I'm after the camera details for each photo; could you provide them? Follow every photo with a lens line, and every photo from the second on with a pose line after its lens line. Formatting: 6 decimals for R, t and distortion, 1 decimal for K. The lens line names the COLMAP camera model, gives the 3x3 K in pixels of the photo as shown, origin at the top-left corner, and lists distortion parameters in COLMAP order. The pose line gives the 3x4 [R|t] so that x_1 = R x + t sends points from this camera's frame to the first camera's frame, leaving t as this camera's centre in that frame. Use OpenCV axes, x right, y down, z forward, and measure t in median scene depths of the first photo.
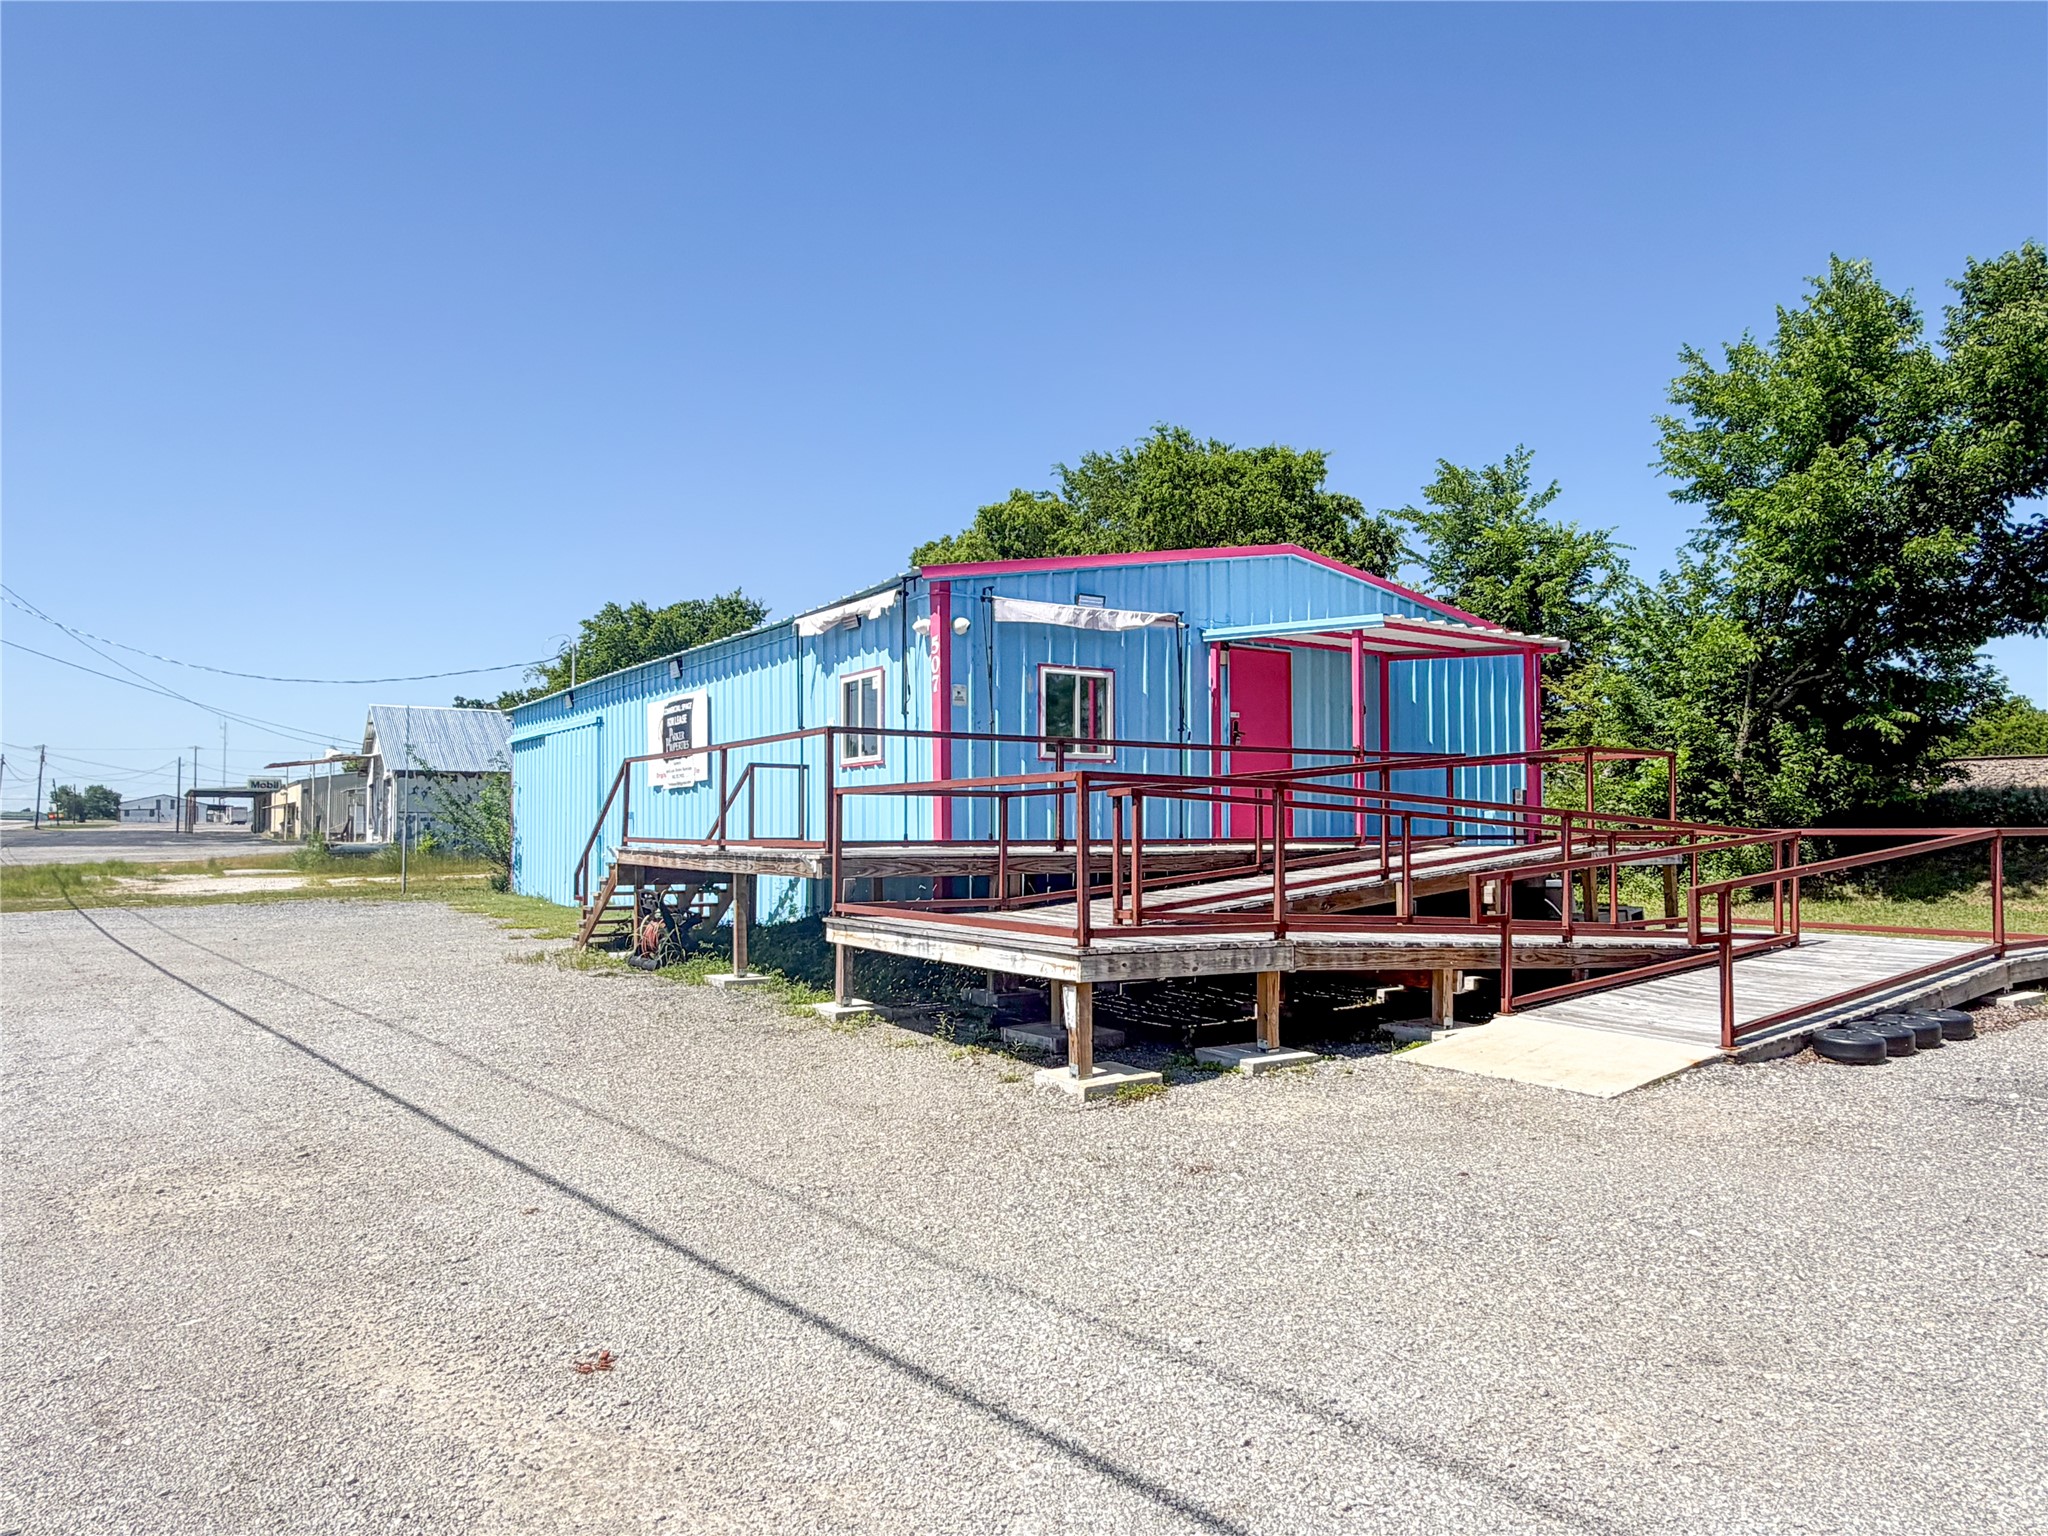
lens RADIAL K [[1302.8, 0, 1023.9], [0, 1302.8, 773.6], [0, 0, 1]] dist [0.002729, 0.002220]
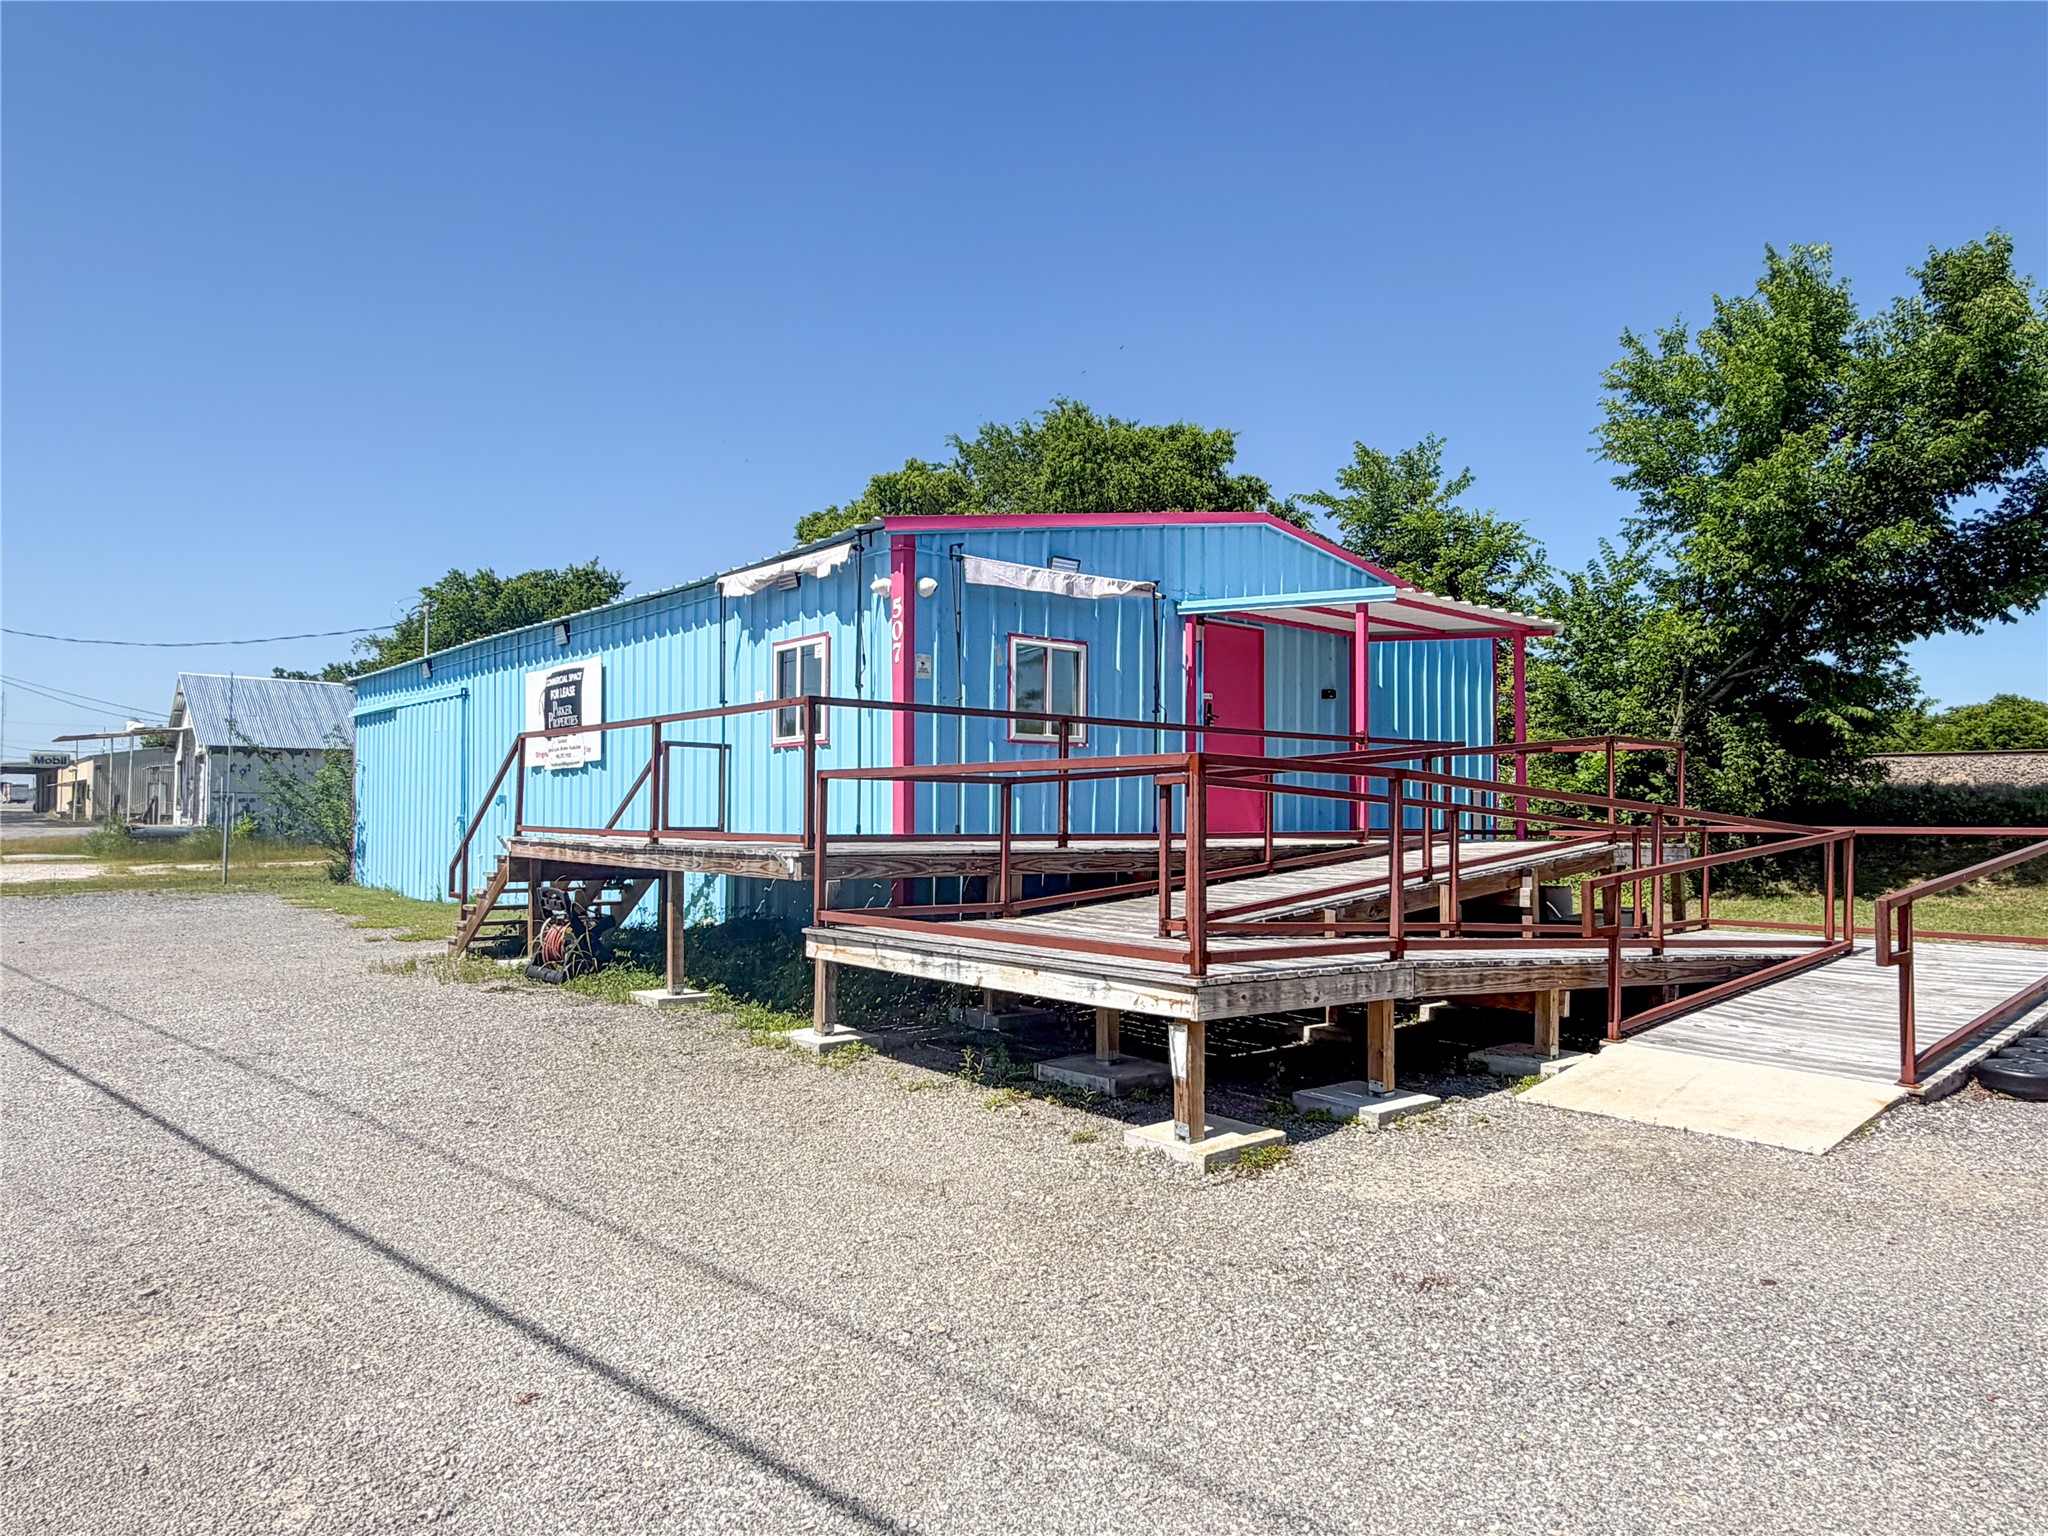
lens RADIAL K [[1302.8, 0, 1022.6], [0, 1302.8, 769.3], [0, 0, 1]] dist [0.002729, 0.002220]
pose [[0.993427, 0.012000, 0.113841, -0.079372], [-0.012801, 0.999898, 0.006307, 0.002332], [-0.113753, -0.007723, 0.993479, 0.119509]]
